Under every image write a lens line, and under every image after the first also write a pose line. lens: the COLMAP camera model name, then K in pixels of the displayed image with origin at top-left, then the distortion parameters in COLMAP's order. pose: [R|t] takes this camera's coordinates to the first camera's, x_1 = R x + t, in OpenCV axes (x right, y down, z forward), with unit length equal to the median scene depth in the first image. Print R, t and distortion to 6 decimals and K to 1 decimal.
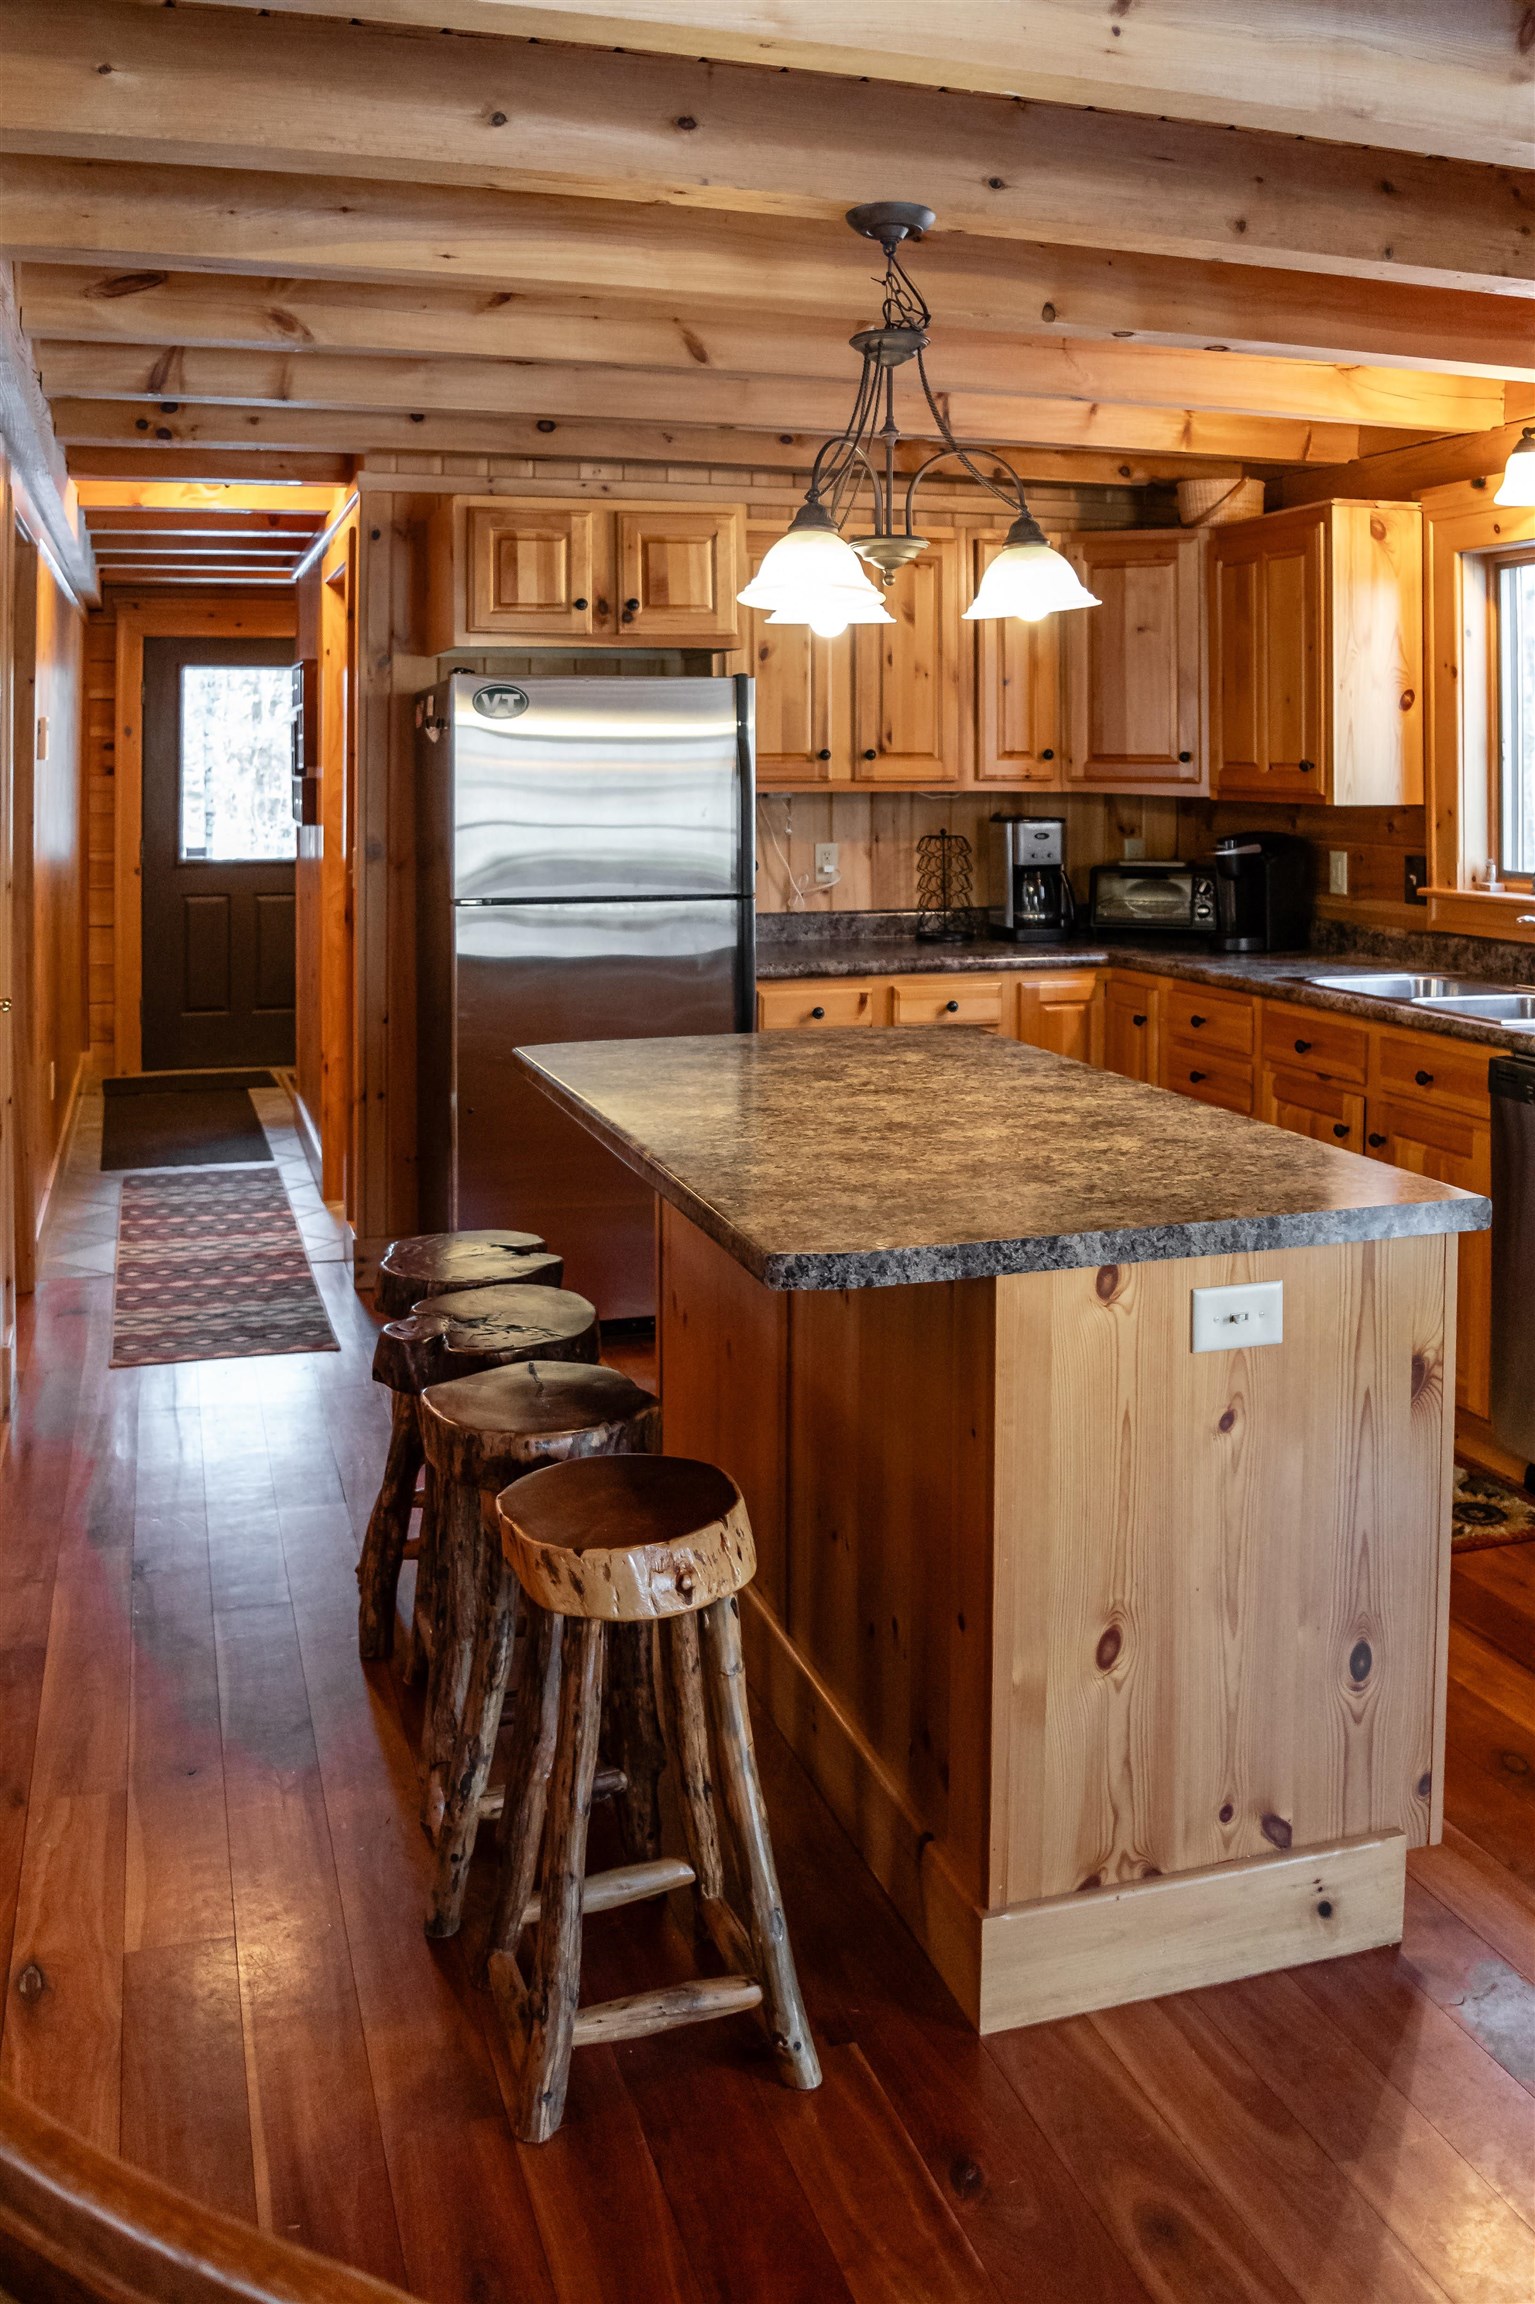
lens RADIAL K [[1957.0, 0, 741.5], [0, 1957.0, 721.3], [0, 0, 1]] dist [-0.096237, 0.021559]
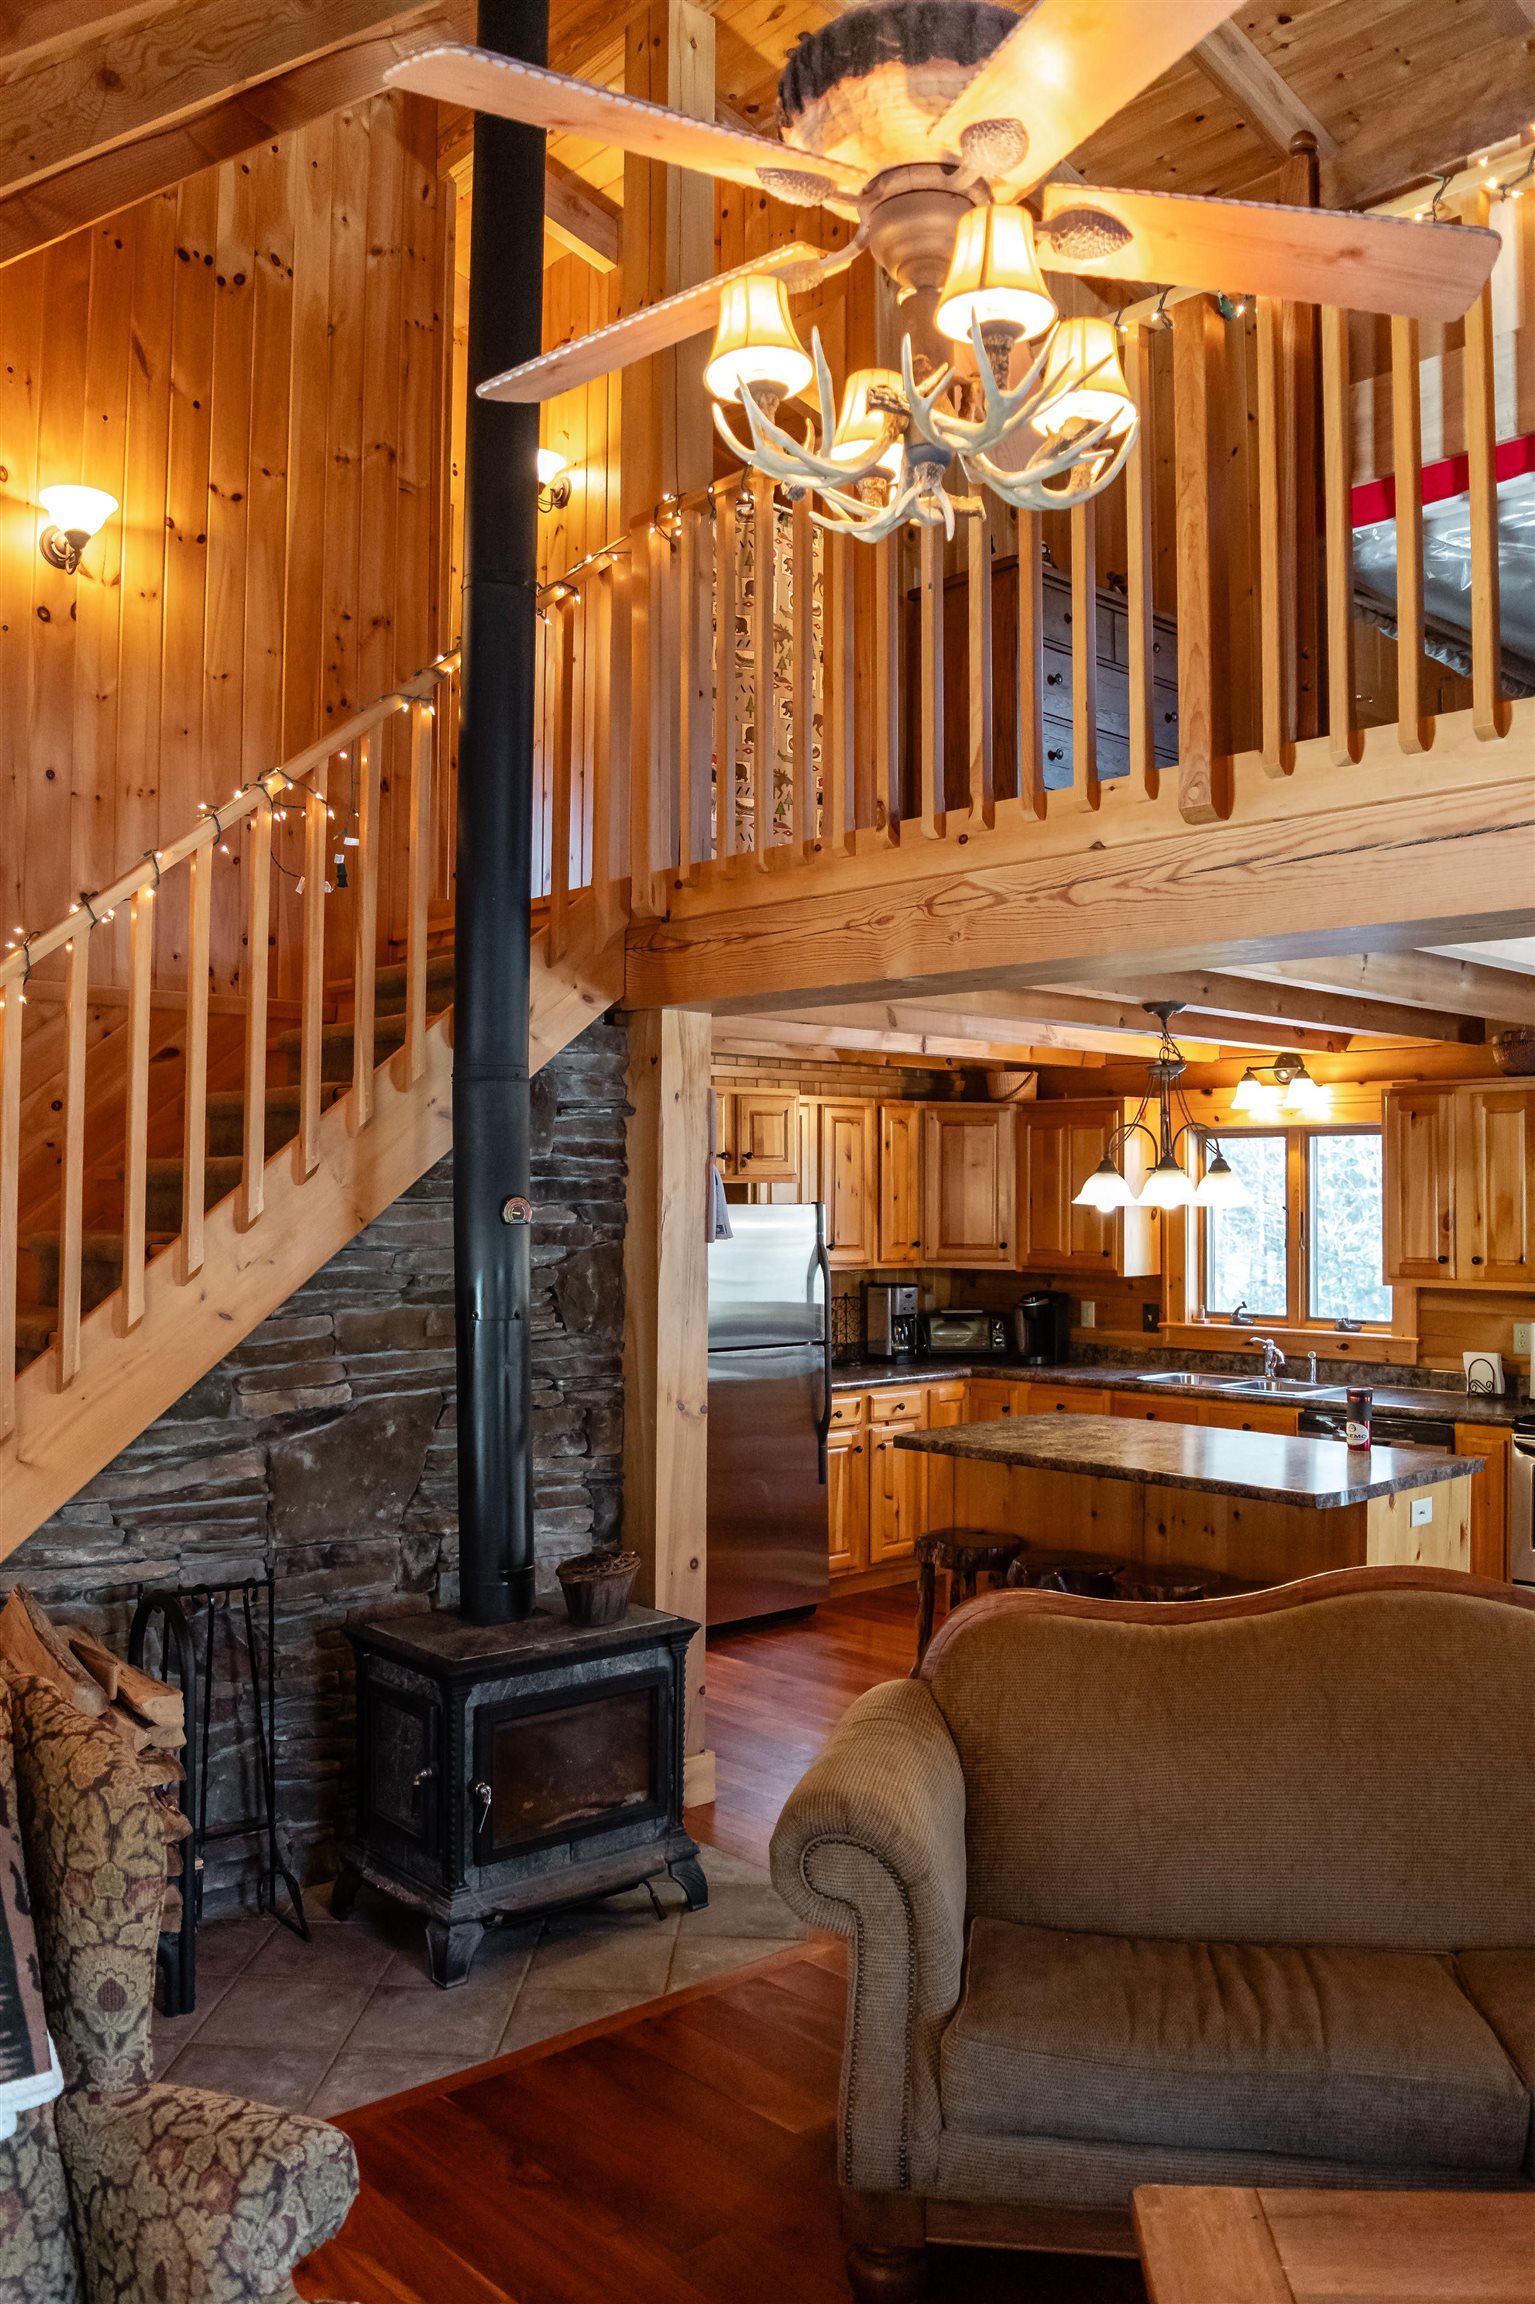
lens RADIAL K [[1799.7, 0, 773.4], [0, 1799.7, 1161.3], [0, 0, 1]] dist [-0.097909, 0.023209]
pose [[0.902463, 0.006253, 0.430722, -0.638649], [-0.006533, 0.999978, -0.000829, -0.053457], [-0.430718, -0.002066, 0.902484, -0.284140]]
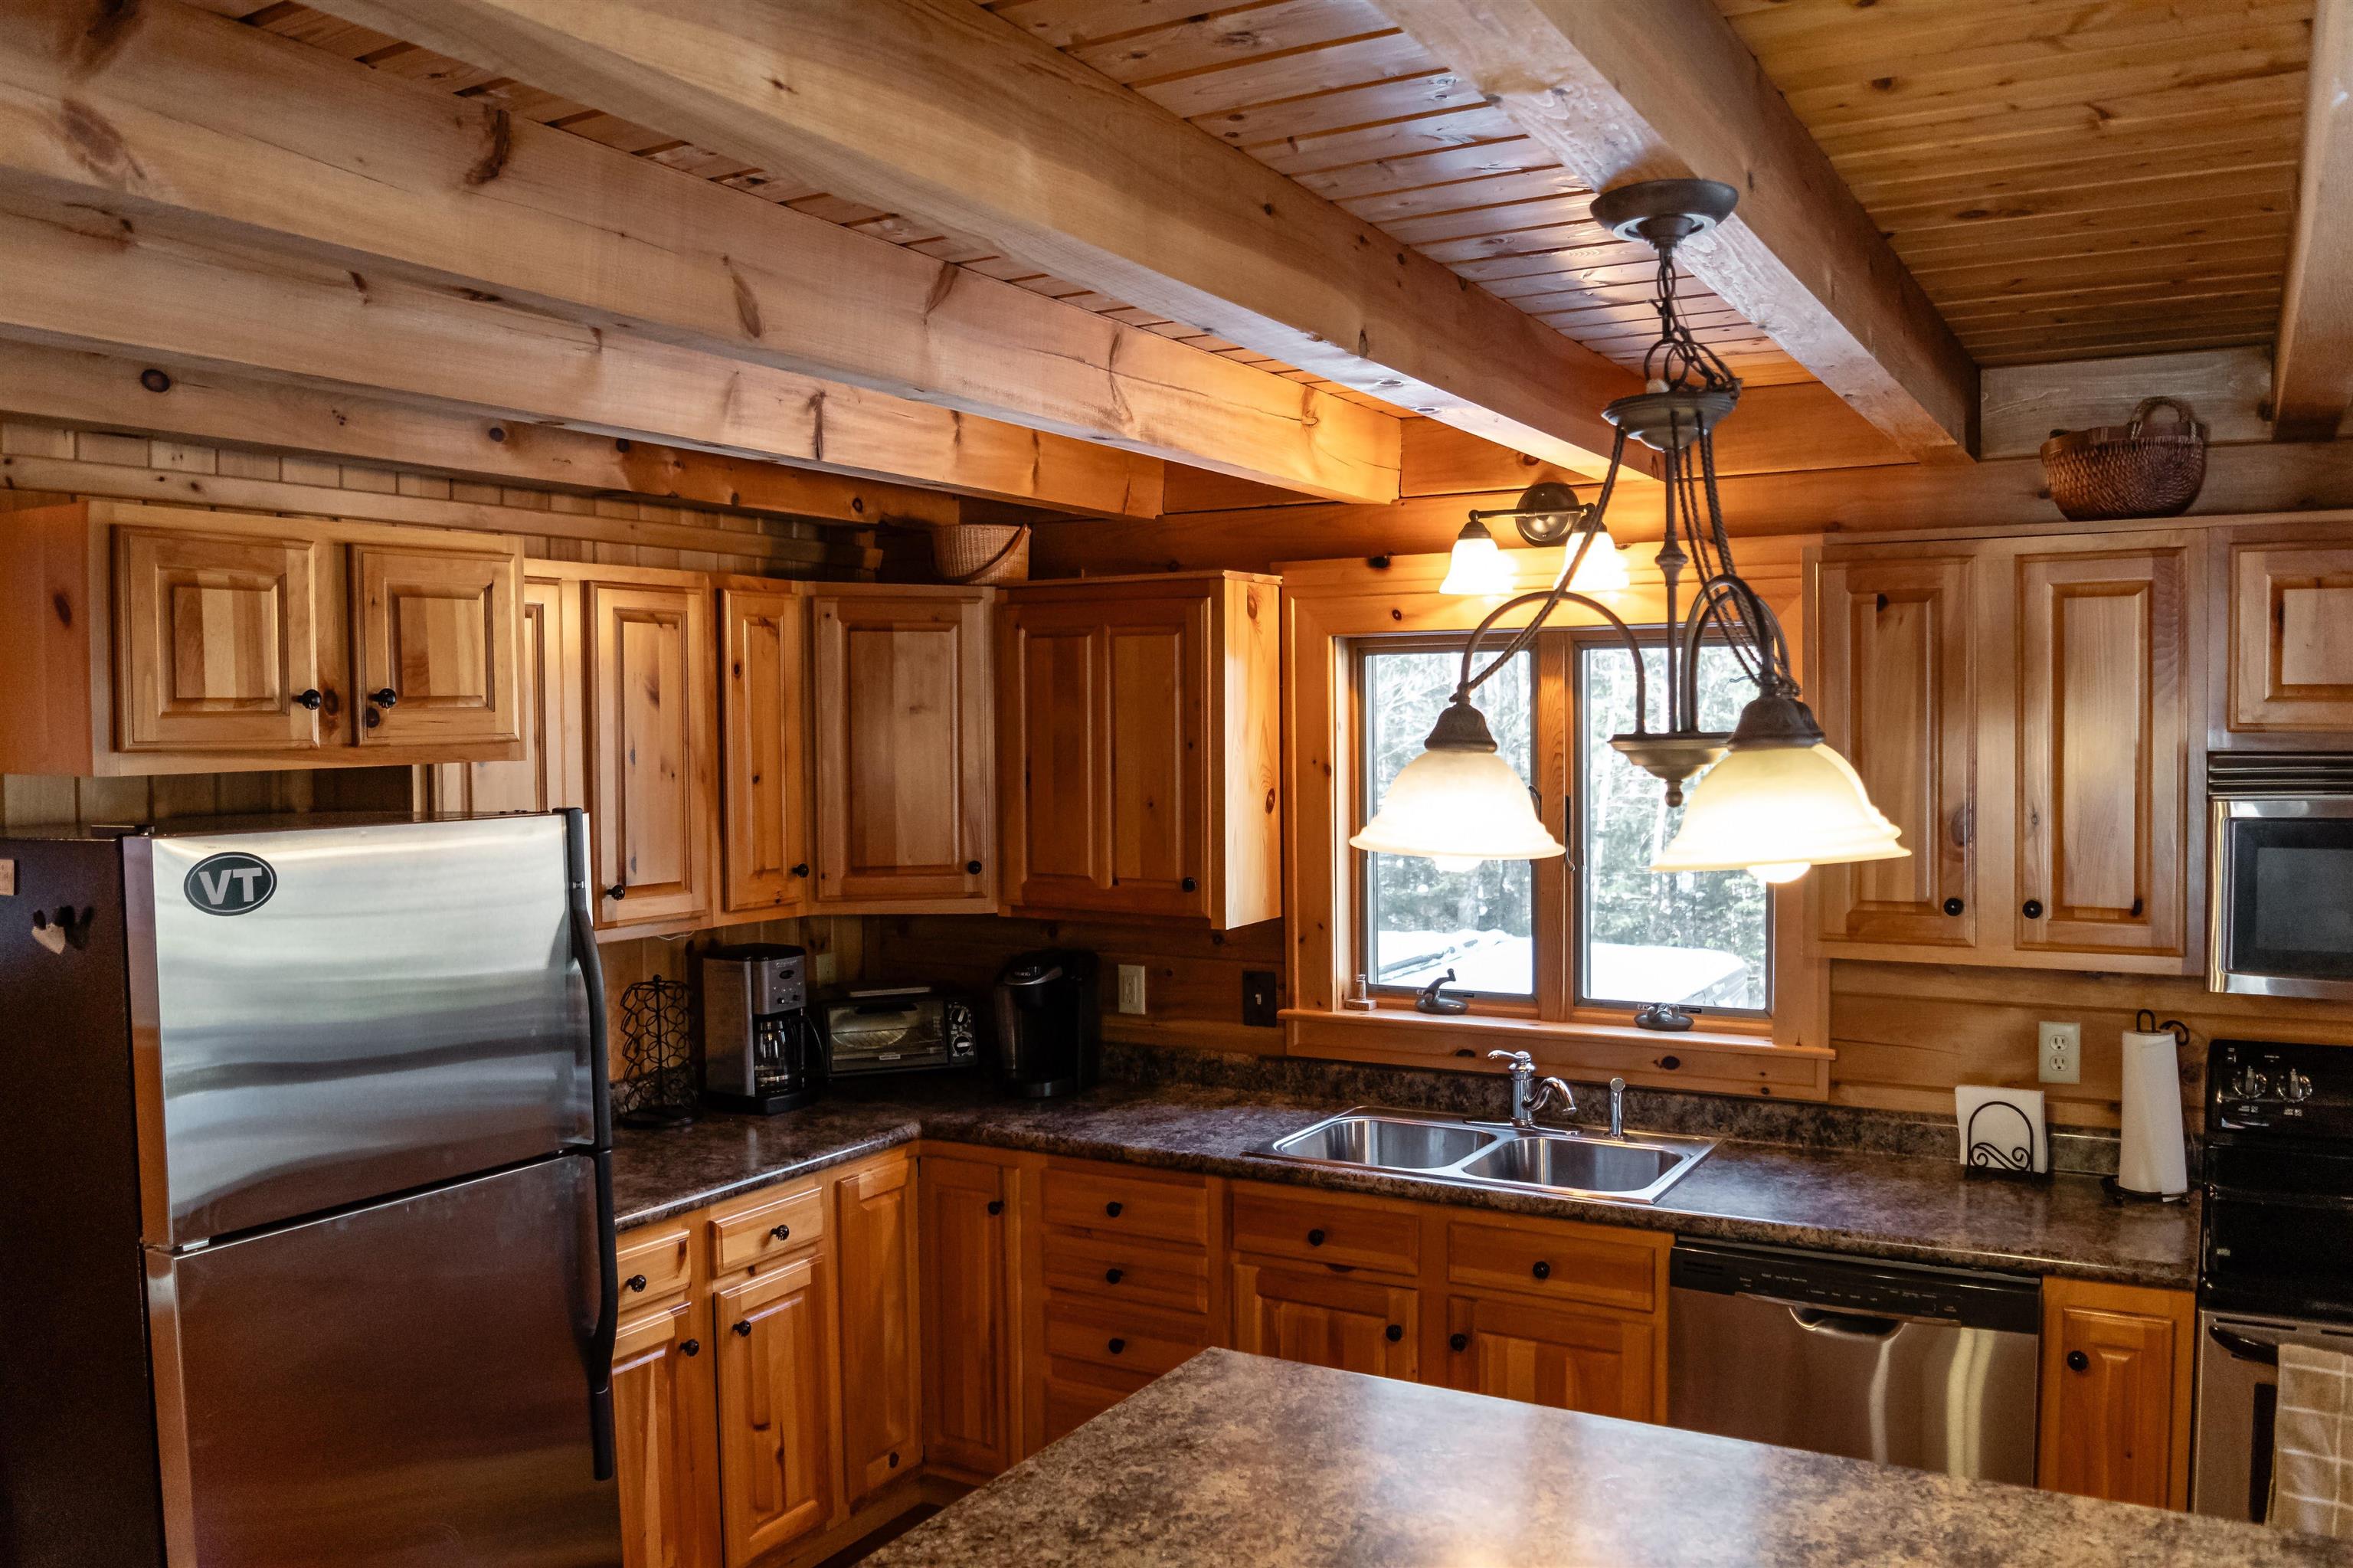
lens RADIAL K [[1838.0, 0, 1174.1], [0, 1838.0, 780.2], [0, 0, 1]] dist [-0.097909, 0.023209]
pose [[0.734454, -0.032616, 0.677875, -0.252875], [0.000384, 0.998864, 0.047645, -0.059637], [-0.678659, -0.034733, 0.733632, 0.413251]]
